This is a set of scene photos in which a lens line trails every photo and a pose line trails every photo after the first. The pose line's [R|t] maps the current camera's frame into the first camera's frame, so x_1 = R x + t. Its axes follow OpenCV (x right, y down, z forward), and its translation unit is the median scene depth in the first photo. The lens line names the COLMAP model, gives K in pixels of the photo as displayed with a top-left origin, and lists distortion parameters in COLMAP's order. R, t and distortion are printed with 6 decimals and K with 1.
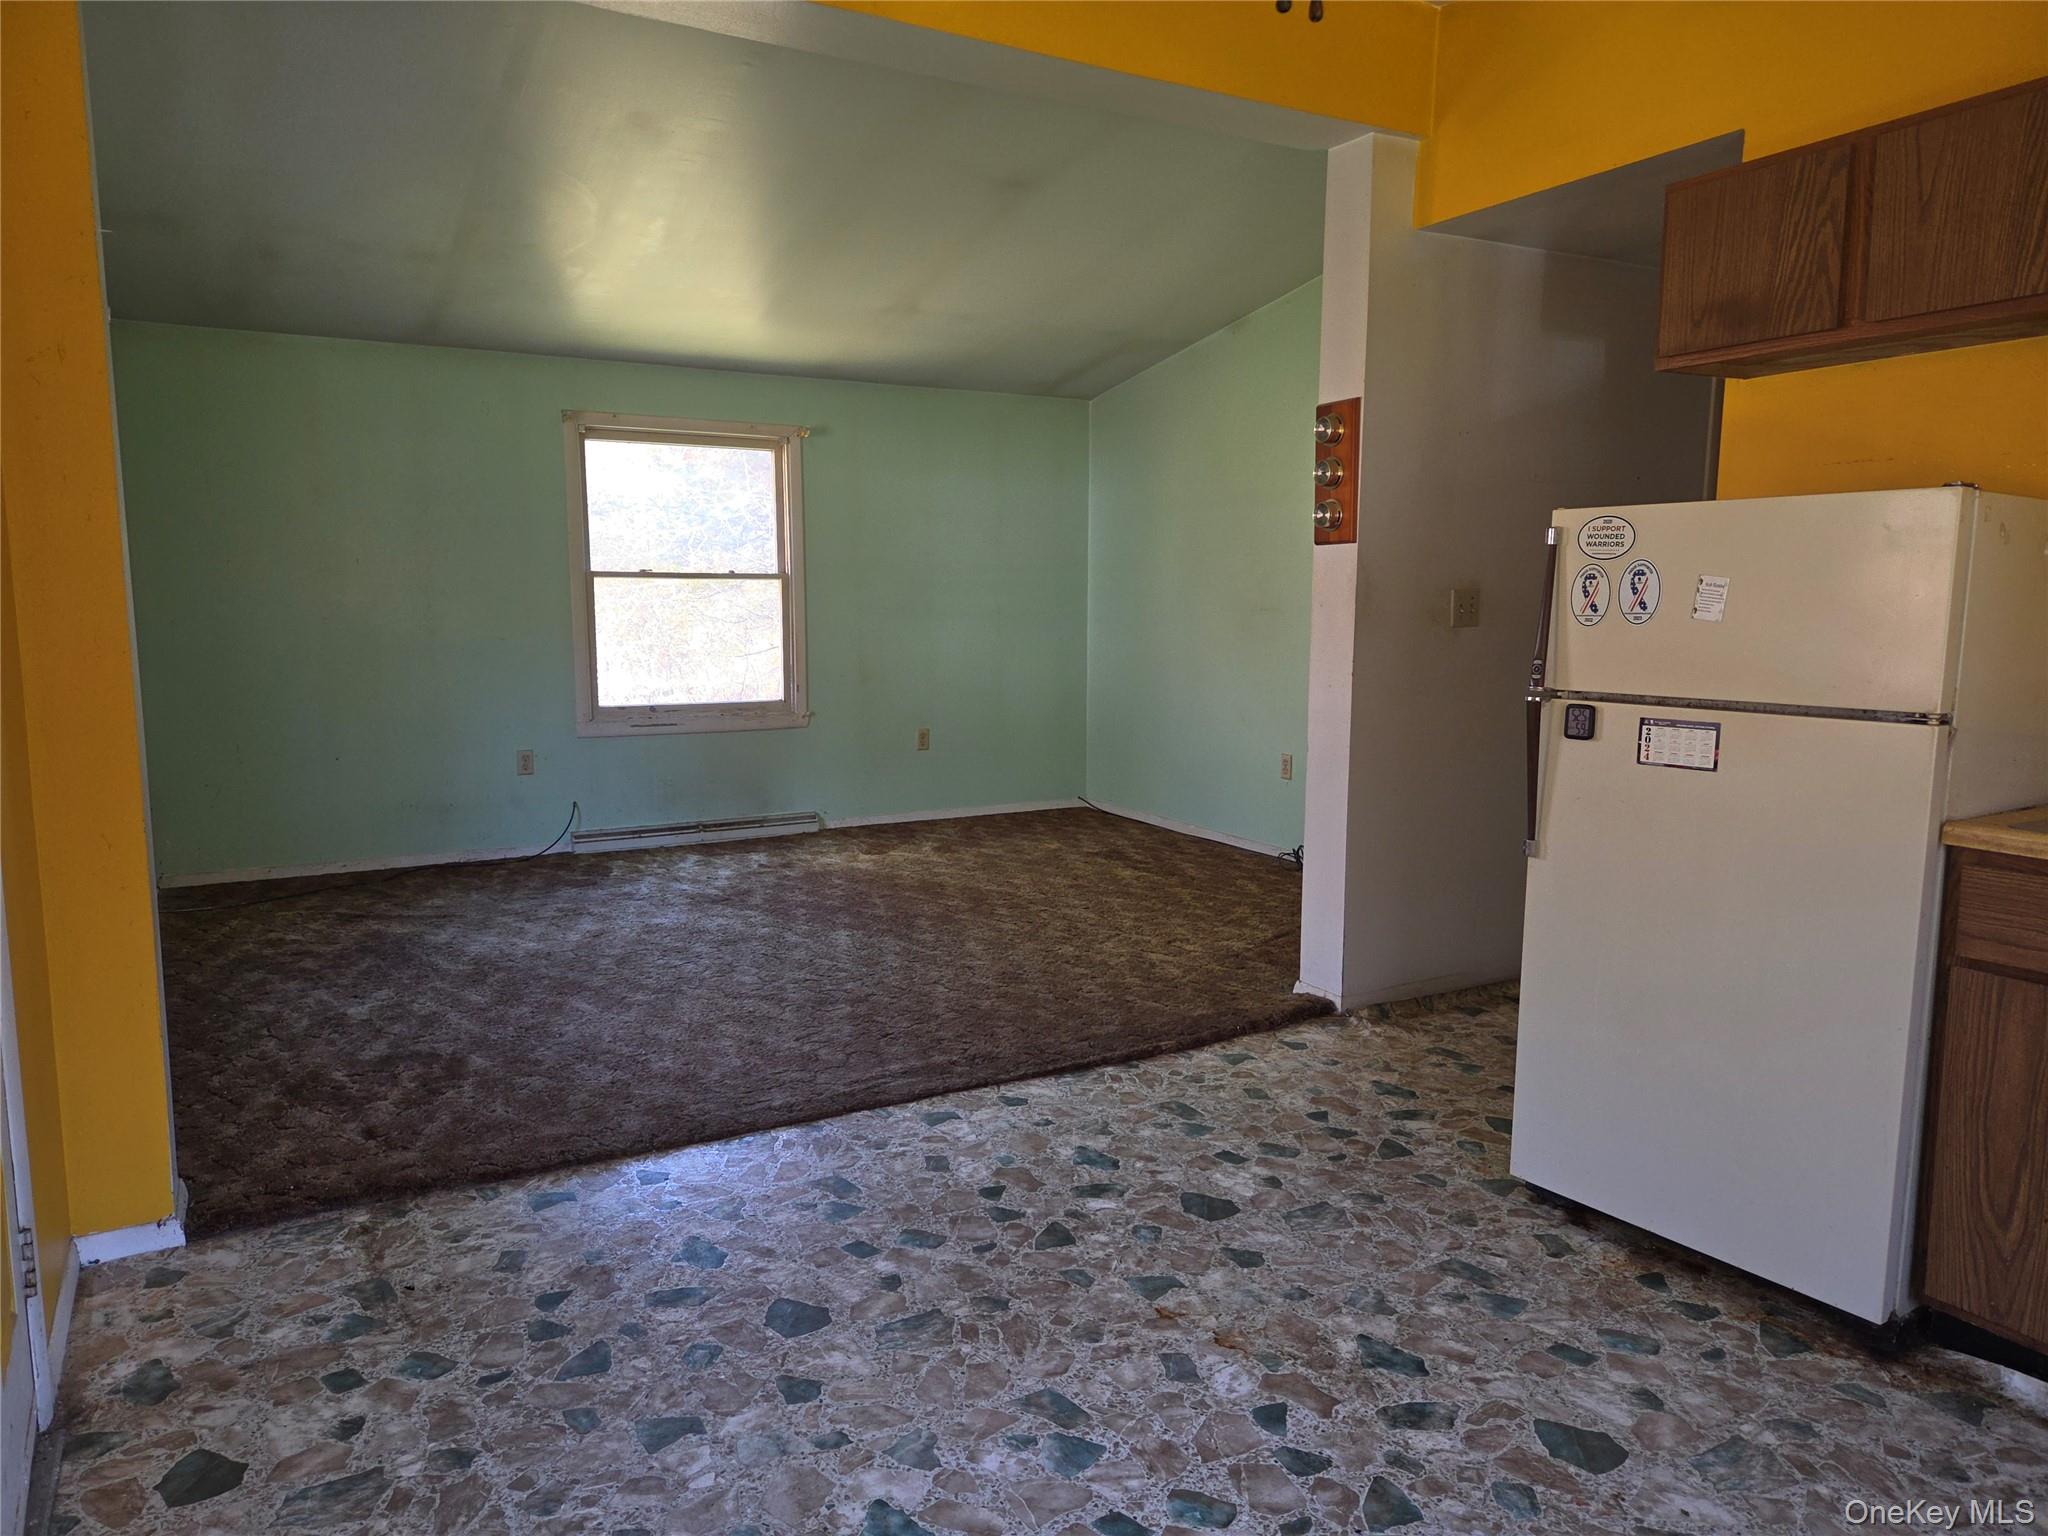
lens RADIAL K [[1368.3, 0, 1004.2], [0, 1368.3, 766.1], [0, 0, 1]] dist [0.036465, -0.015148]
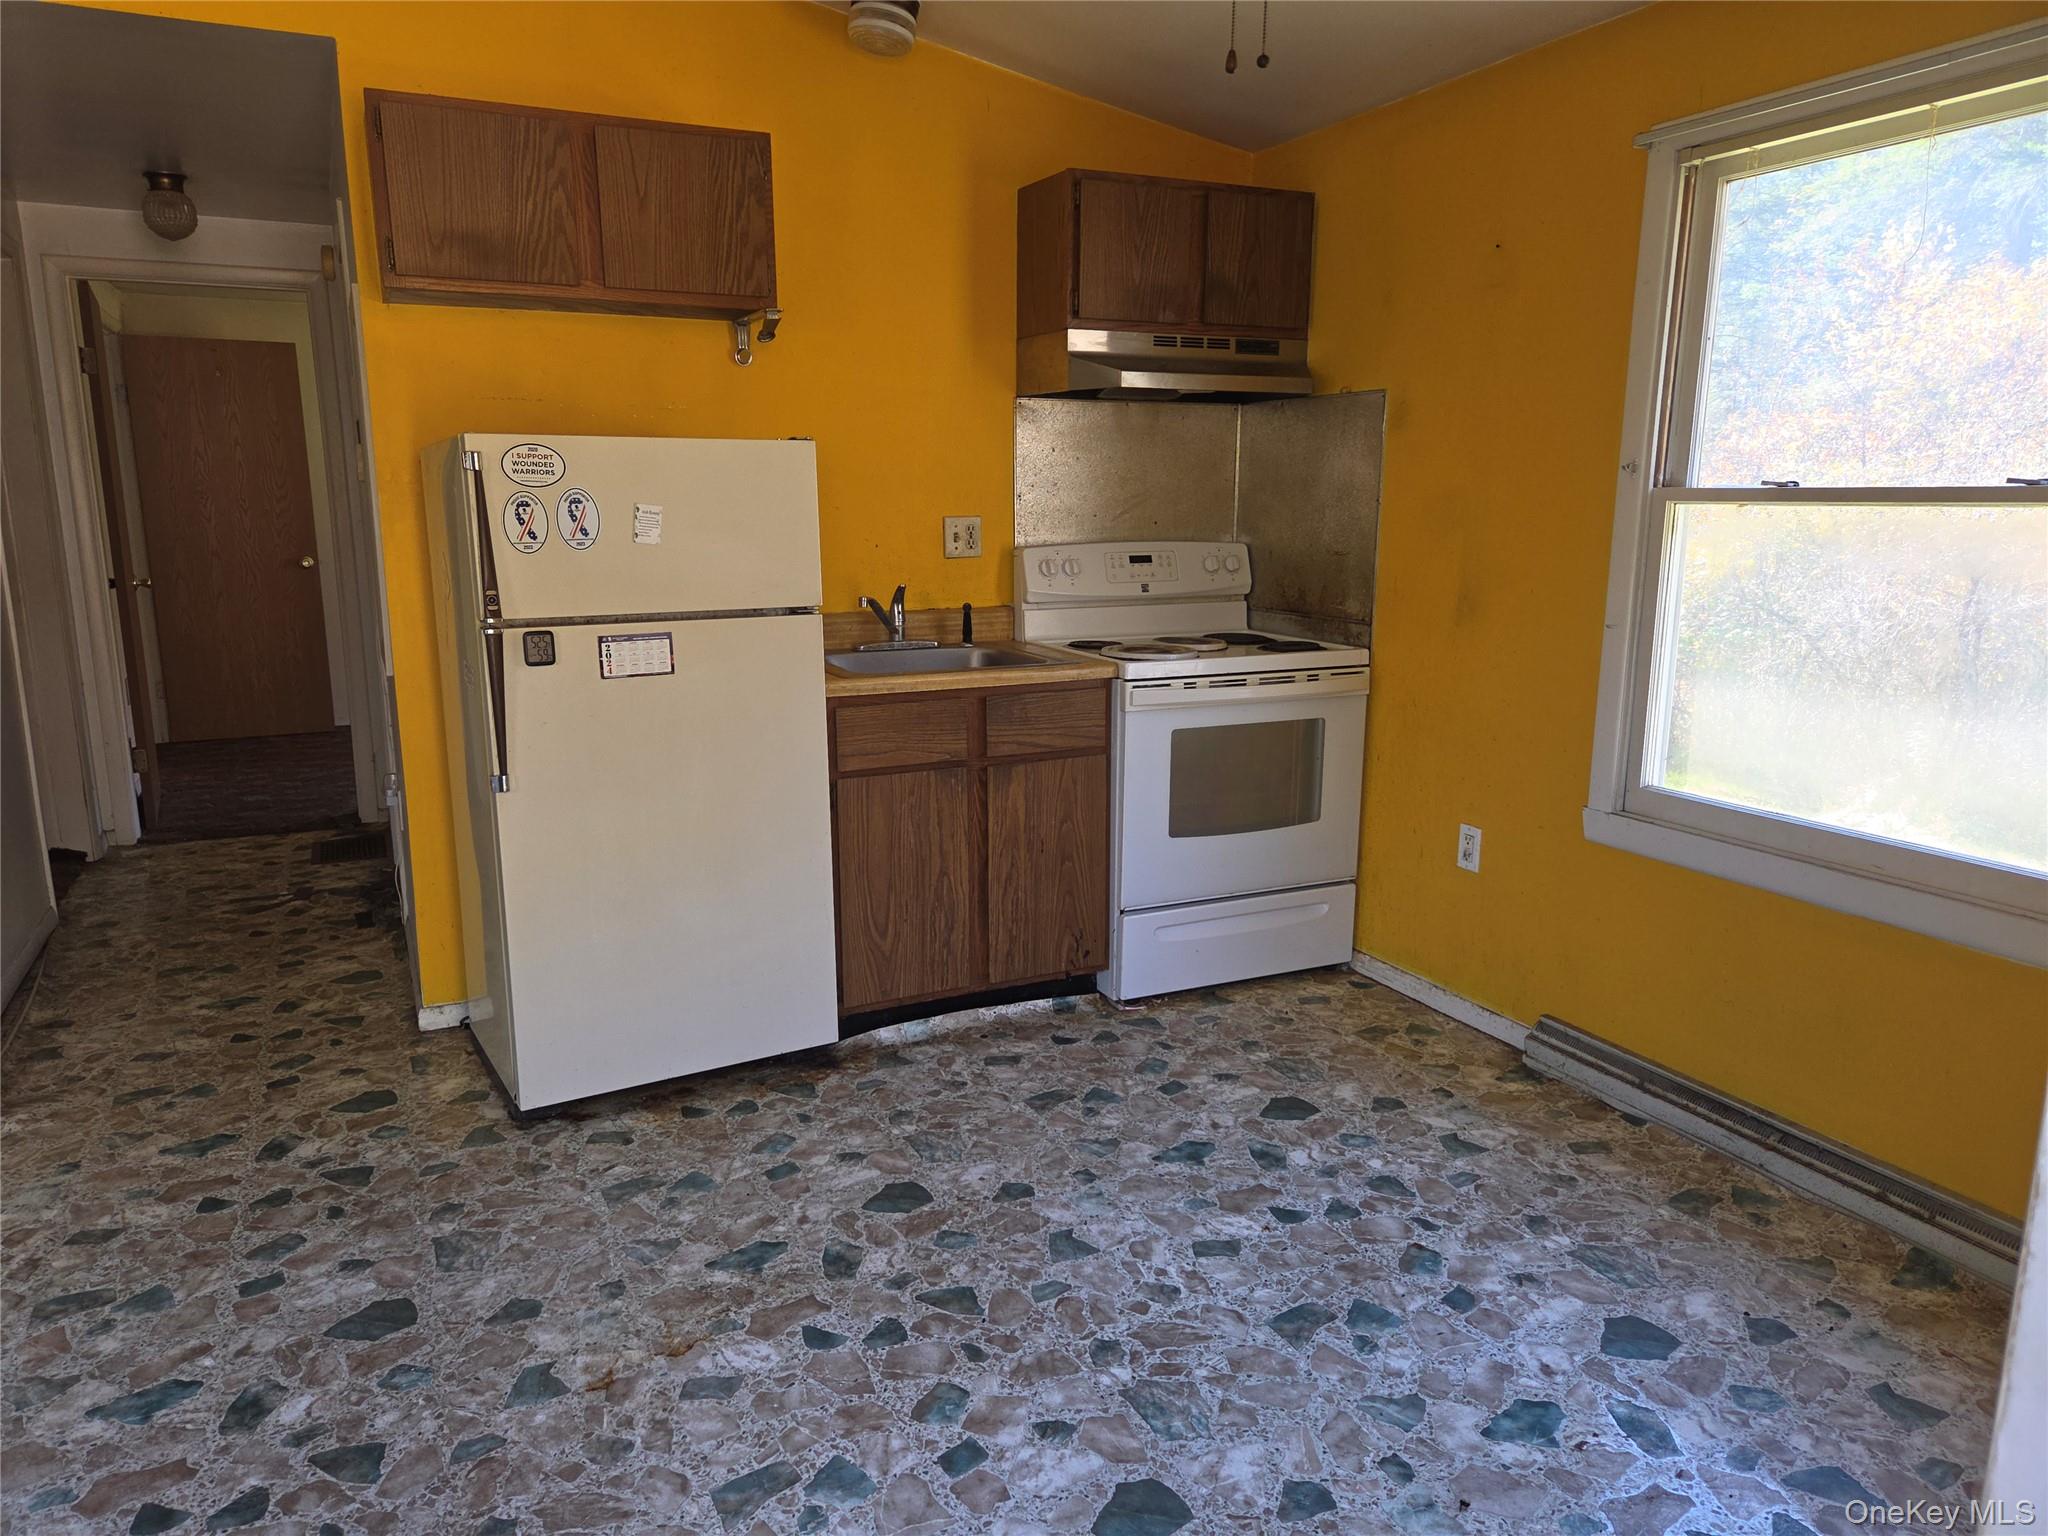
lens RADIAL K [[1368.3, 0, 1004.2], [0, 1368.3, 769.8], [0, 0, 1]] dist [0.036465, -0.015148]
pose [[0.072491, -0.199744, 0.977163, -0.591764], [0.129648, 0.973315, 0.189339, -0.096520], [-0.988907, 0.112962, 0.096453, 0.596552]]
